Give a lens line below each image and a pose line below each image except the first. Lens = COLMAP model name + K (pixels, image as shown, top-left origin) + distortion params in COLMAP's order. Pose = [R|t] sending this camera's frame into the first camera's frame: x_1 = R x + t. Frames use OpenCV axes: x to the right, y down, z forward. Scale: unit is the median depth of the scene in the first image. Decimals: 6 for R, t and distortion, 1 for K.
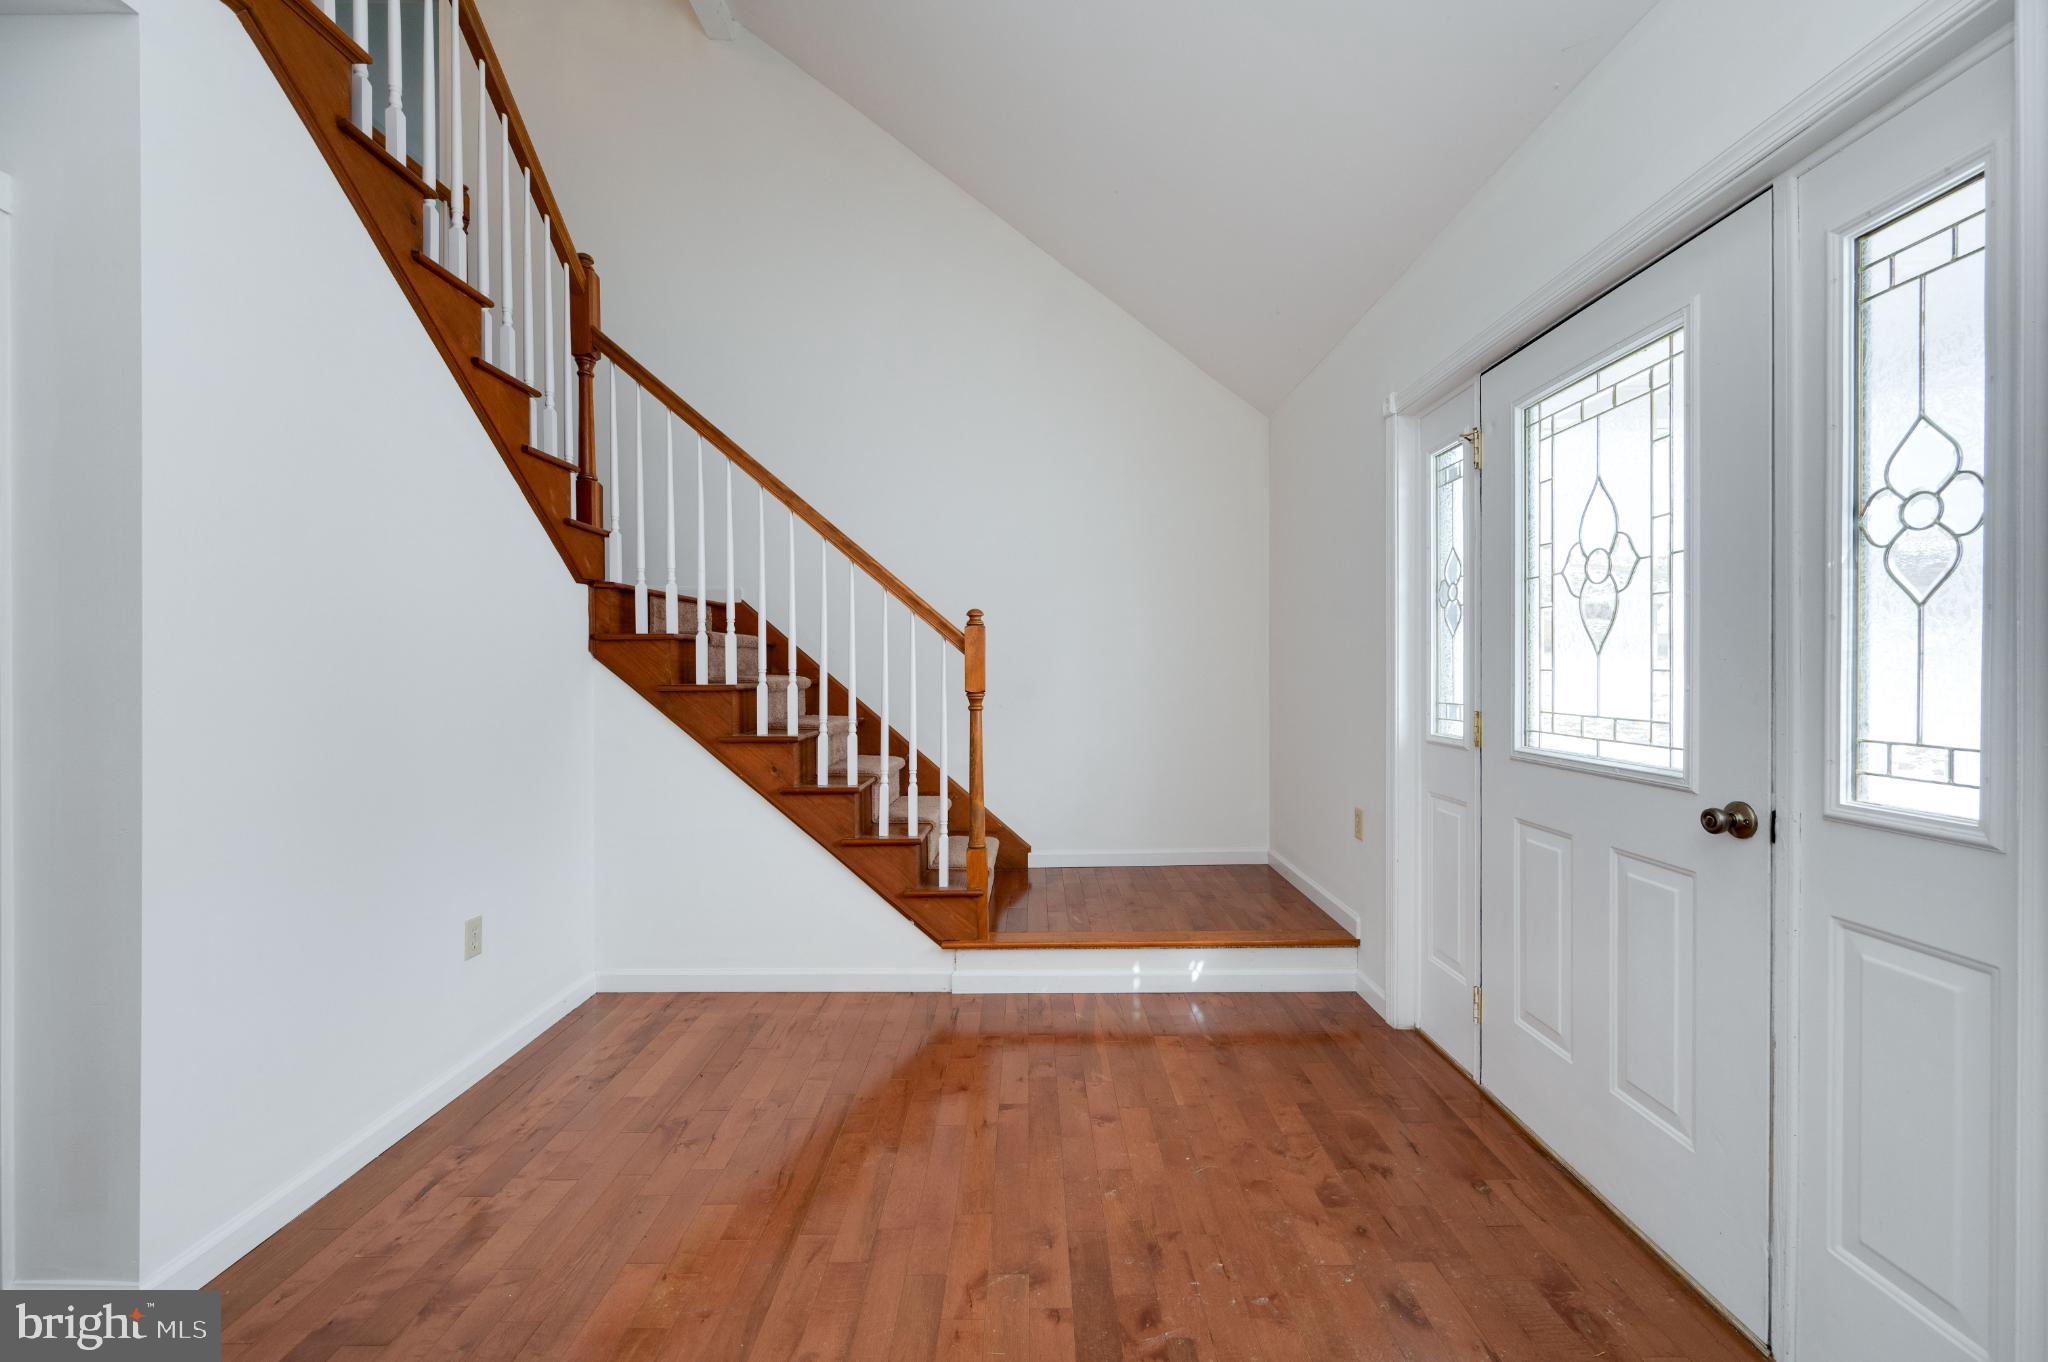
lens RADIAL K [[824.5, 0, 1031.9], [0, 824.5, 674.5], [0, 0, 1]] dist [0.000447, 0.001090]
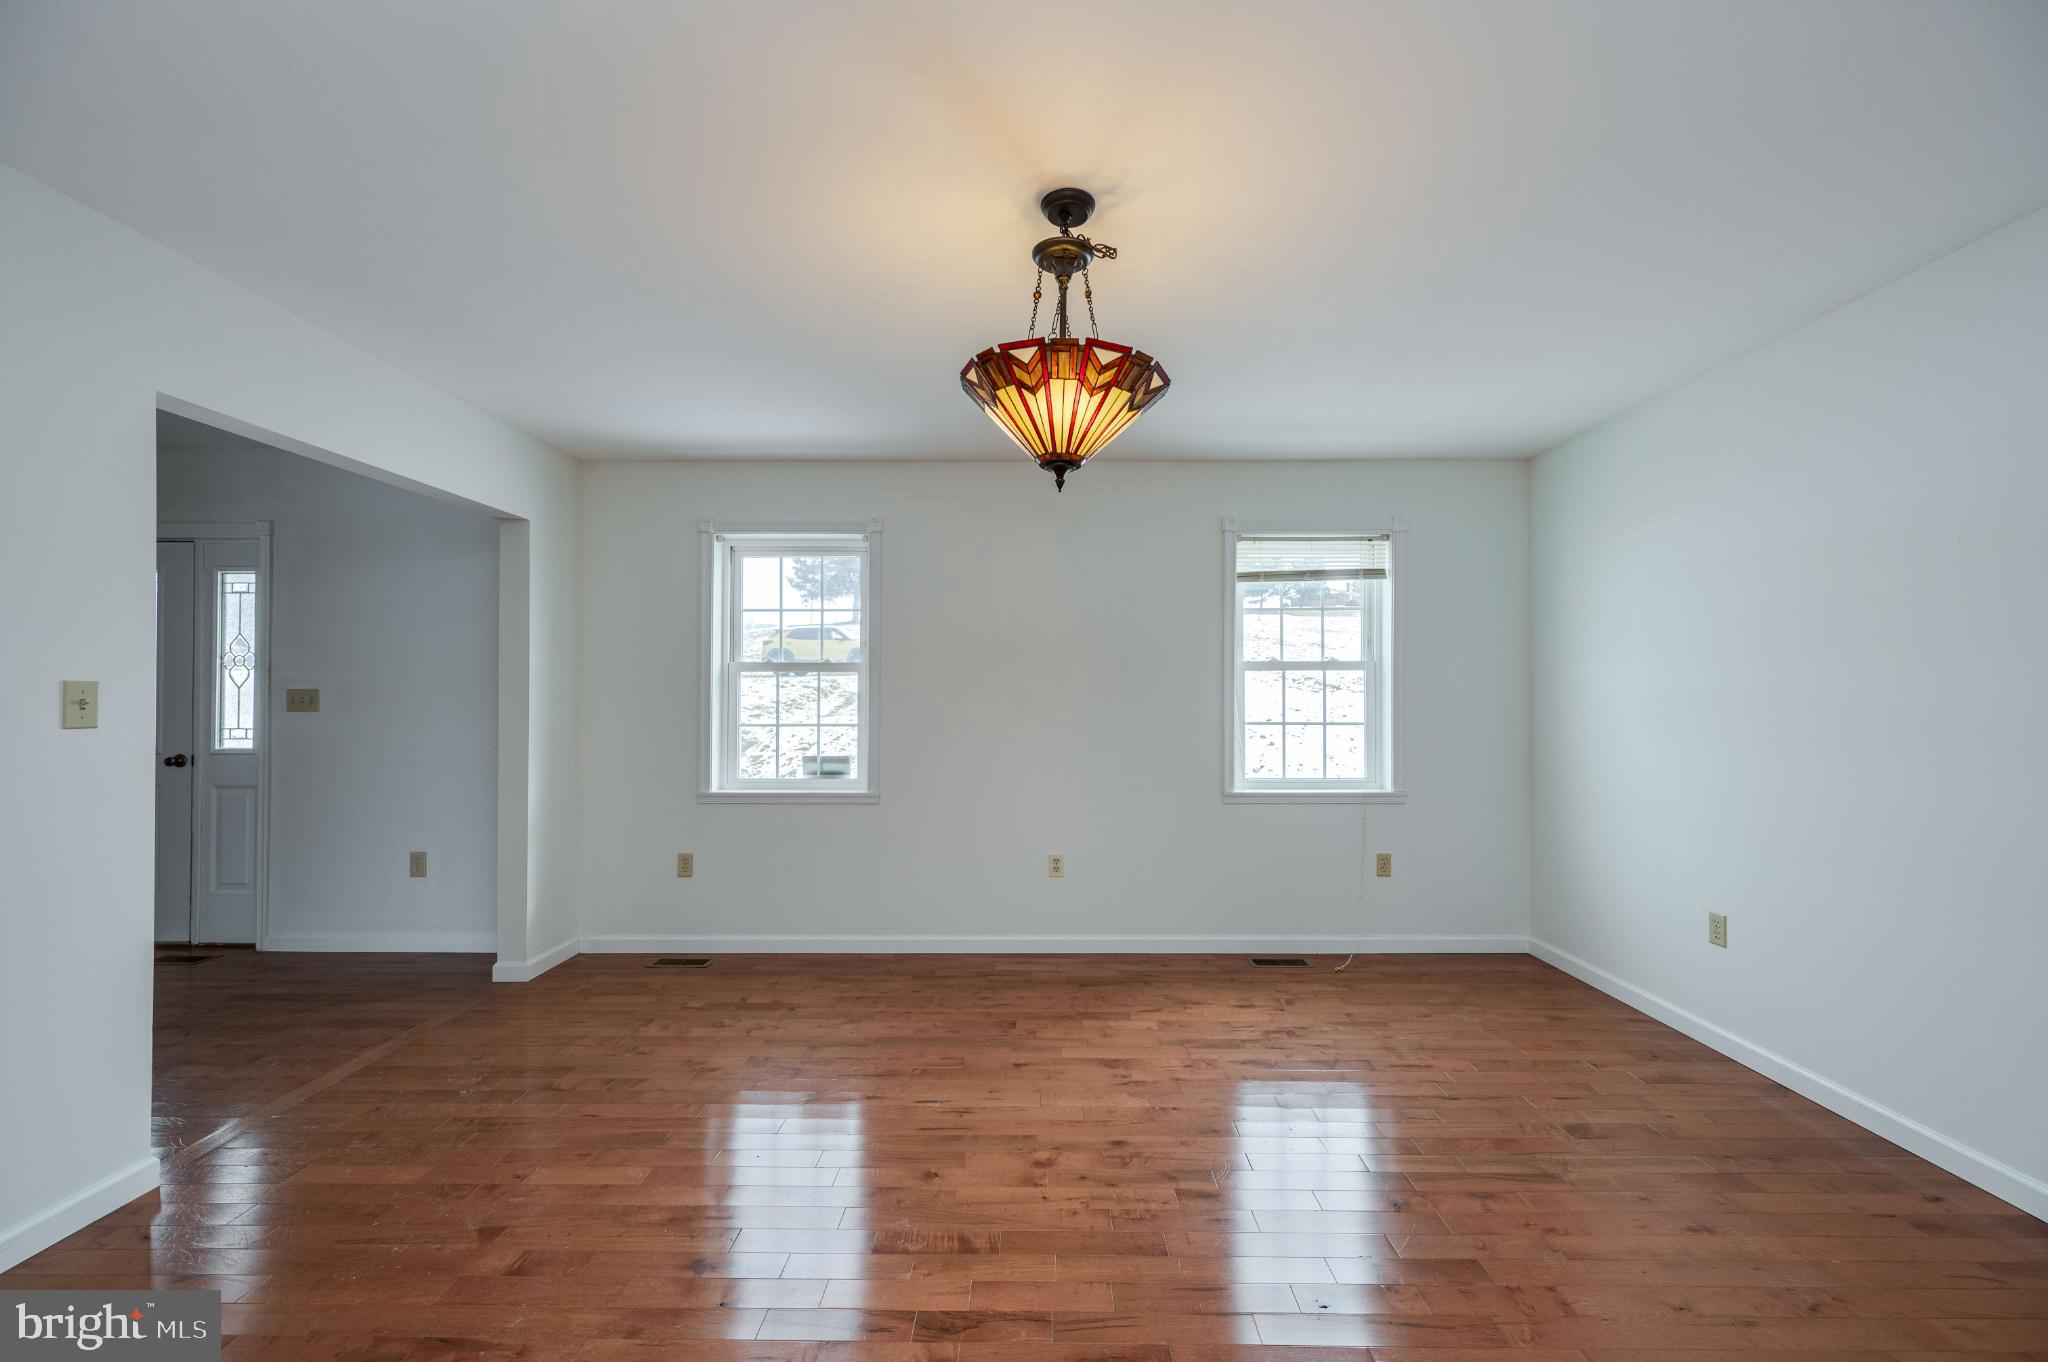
lens RADIAL K [[824.5, 0, 1004.4], [0, 824.5, 676.7], [0, 0, 1]] dist [0.000447, 0.001090]
pose [[0.006031, 0.018446, 0.999812, -0.968948], [0.008391, 0.999794, -0.018496, -0.017764], [-0.999947, 0.008501, 0.005875, -0.912799]]
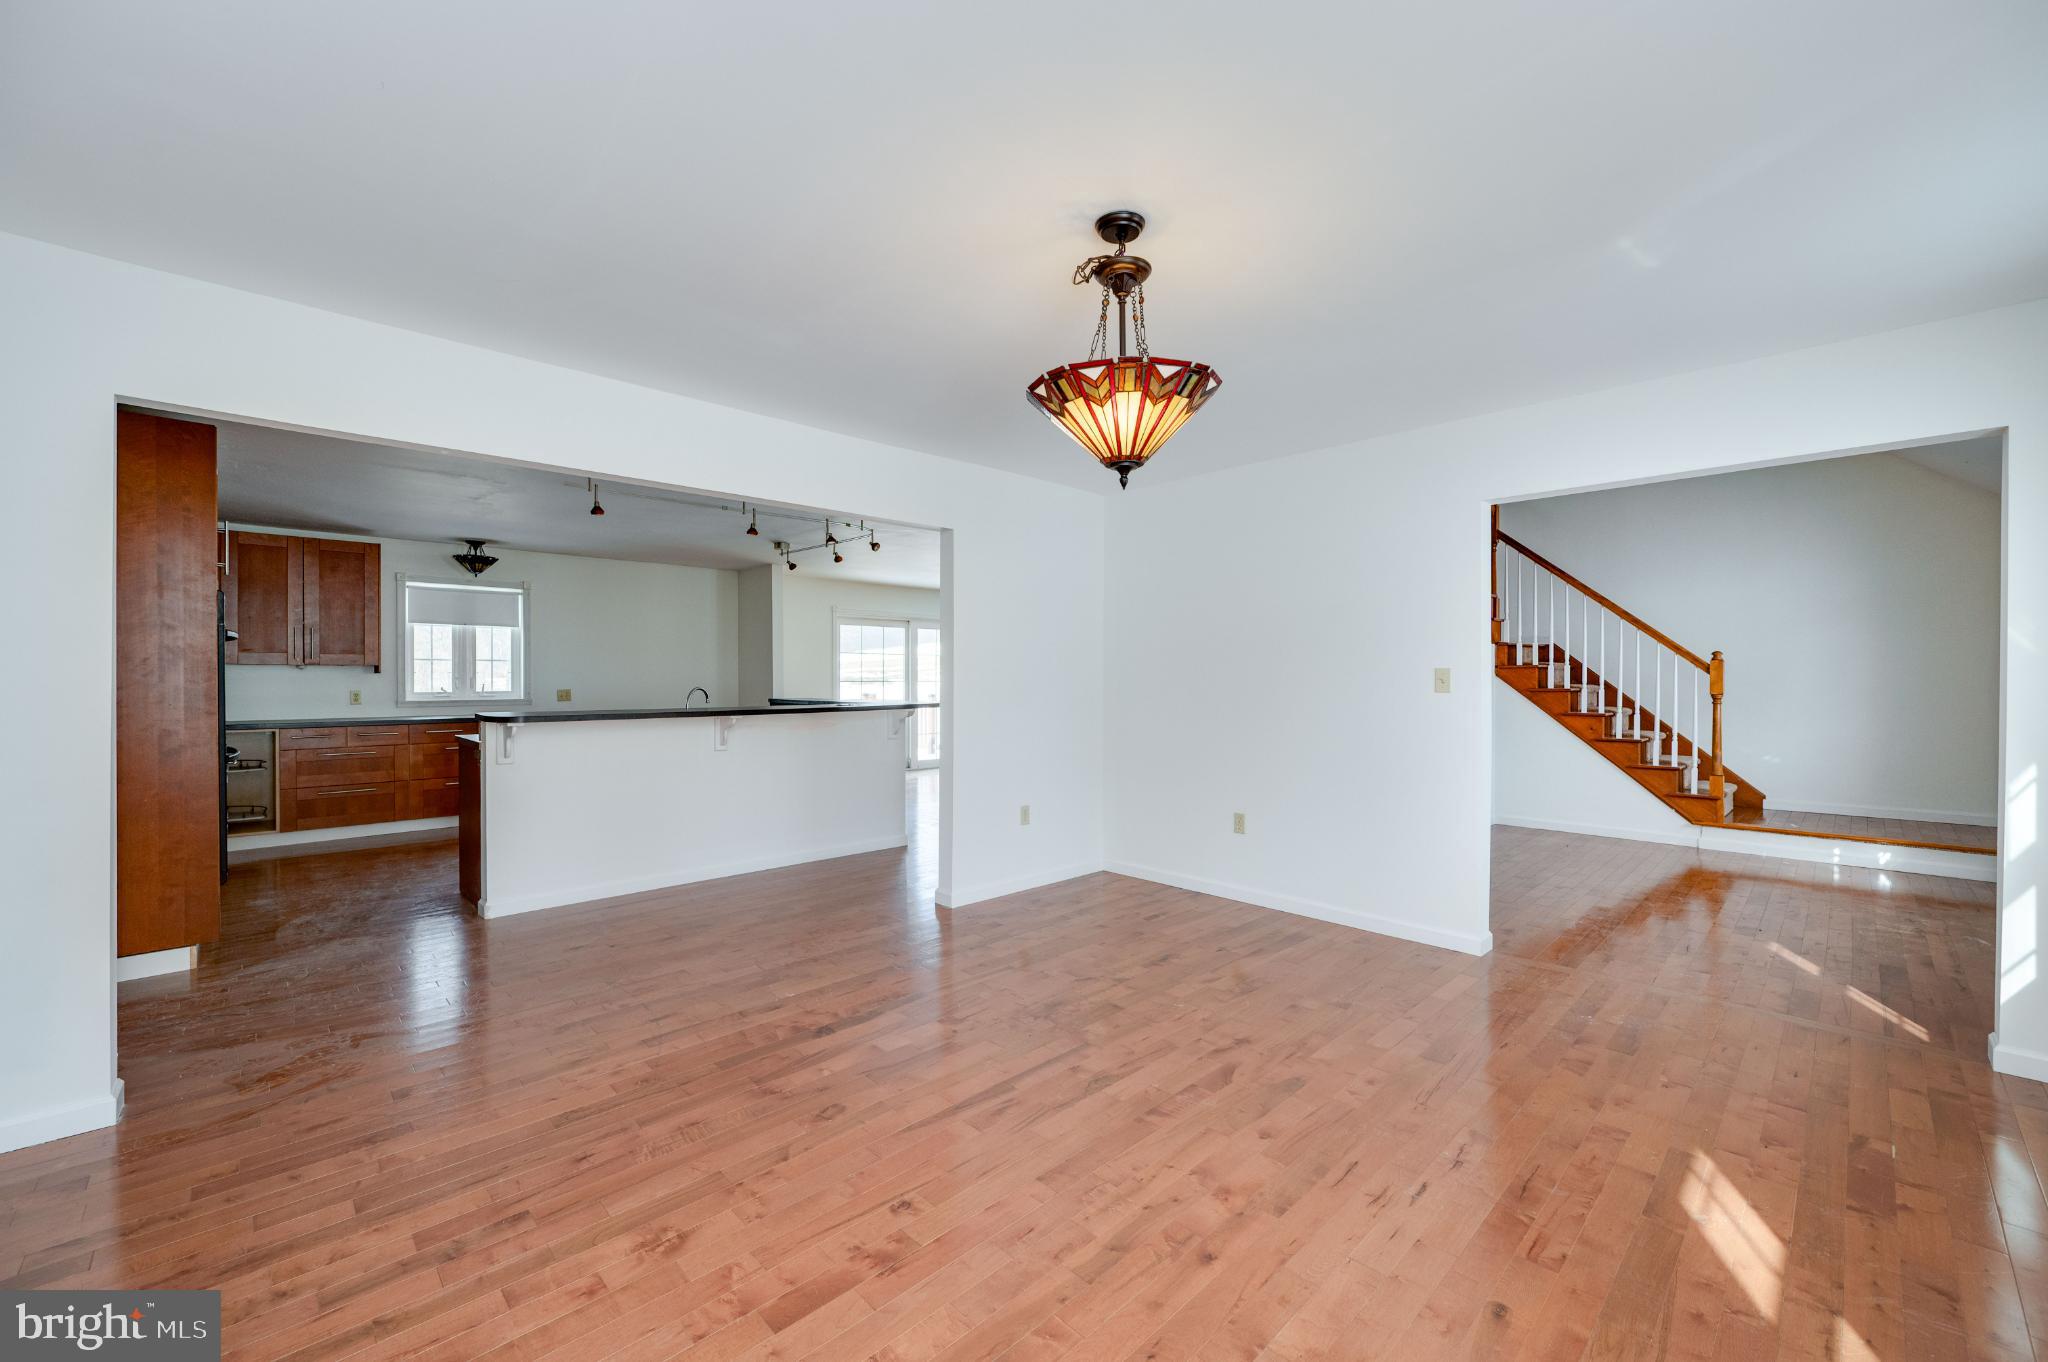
lens RADIAL K [[824.5, 0, 1013.1], [0, 824.5, 686.3], [0, 0, 1]] dist [0.000447, 0.001090]
pose [[0.702244, 0.013115, -0.711816, 0.149934], [-0.009616, 0.999914, 0.008937, 0.001005], [0.711872, 0.000569, 0.702309, -1.531289]]
